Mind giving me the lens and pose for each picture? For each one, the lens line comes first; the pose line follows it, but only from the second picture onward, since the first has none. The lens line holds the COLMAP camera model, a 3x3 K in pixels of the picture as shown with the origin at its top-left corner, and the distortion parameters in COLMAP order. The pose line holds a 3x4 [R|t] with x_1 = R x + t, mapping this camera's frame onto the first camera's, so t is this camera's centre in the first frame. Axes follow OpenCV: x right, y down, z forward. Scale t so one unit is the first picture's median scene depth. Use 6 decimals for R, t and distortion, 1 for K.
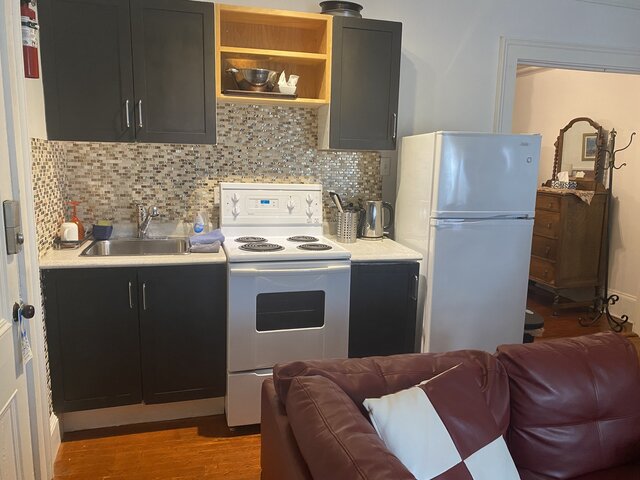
lens RADIAL K [[514.7, 0, 320.0], [0, 514.7, 240.0], [0, 0, 1]] dist [0.068361, -0.008806]
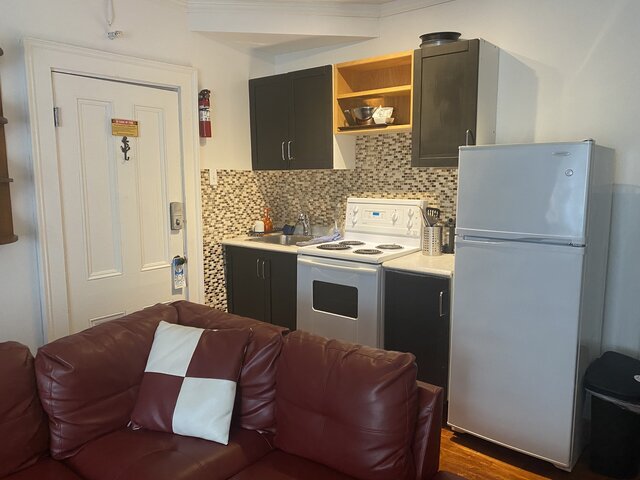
lens RADIAL K [[514.7, 0, 320.0], [0, 514.7, 240.0], [0, 0, 1]] dist [0.068361, -0.008806]
pose [[0.565662, 0.076026, -0.821125, 0.844119], [-0.116298, 0.993144, 0.011836, -0.013392], [0.816395, 0.088800, 0.570626, 0.223862]]
